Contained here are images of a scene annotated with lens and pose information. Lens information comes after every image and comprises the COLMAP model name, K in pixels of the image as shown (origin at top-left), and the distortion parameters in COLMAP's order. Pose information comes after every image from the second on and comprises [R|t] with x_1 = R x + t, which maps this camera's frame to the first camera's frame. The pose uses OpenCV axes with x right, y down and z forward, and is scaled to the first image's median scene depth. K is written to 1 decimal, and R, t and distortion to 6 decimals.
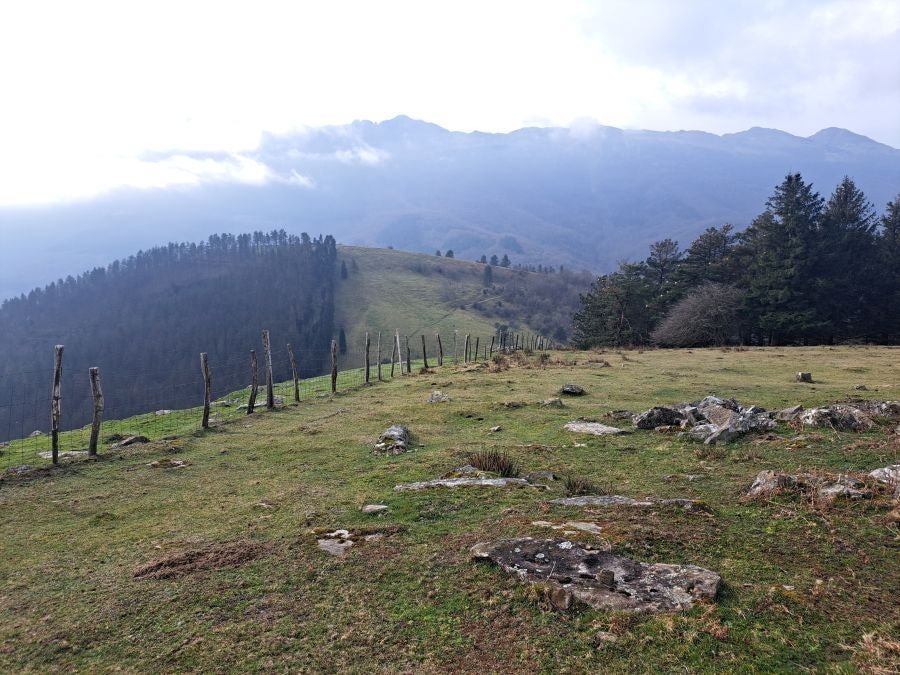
lens RADIAL K [[635.7, 0, 457.1], [0, 635.7, 330.4], [0, 0, 1]] dist [0.046026, -0.017696]
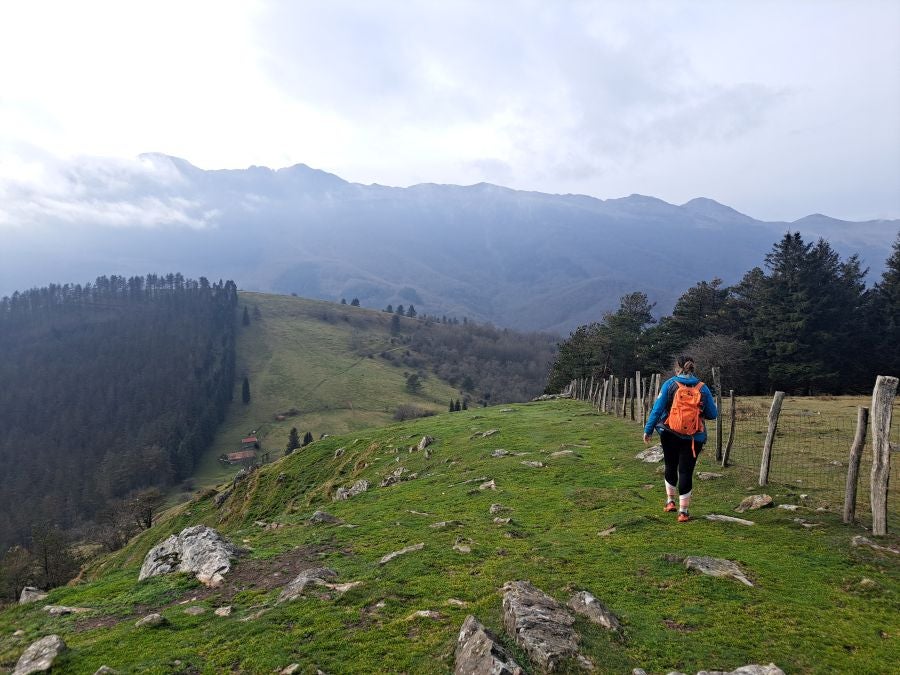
lens RADIAL K [[633.2, 0, 442.0], [0, 633.2, 339.1], [0, 0, 1]] dist [0.052936, -0.021786]
pose [[0.989977, 0.016611, 0.140245, -0.017893], [-0.007483, 0.997833, -0.065363, 0.000409], [-0.141027, 0.063659, 0.987957, 0.004655]]
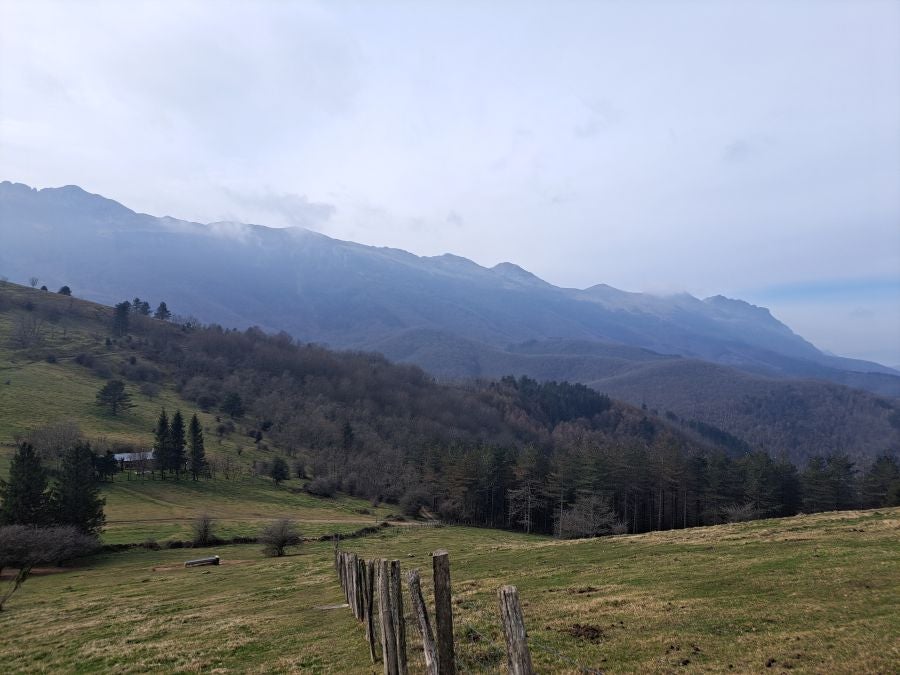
lens RADIAL K [[631.9, 0, 455.2], [0, 631.9, 335.5], [0, 0, 1]] dist [0.030624, -0.012248]
pose [[0.898768, 0.063913, 0.433740, 0.072622], [0.011248, 0.985630, -0.168542, 0.035348], [-0.438280, 0.156359, 0.885134, 0.316170]]
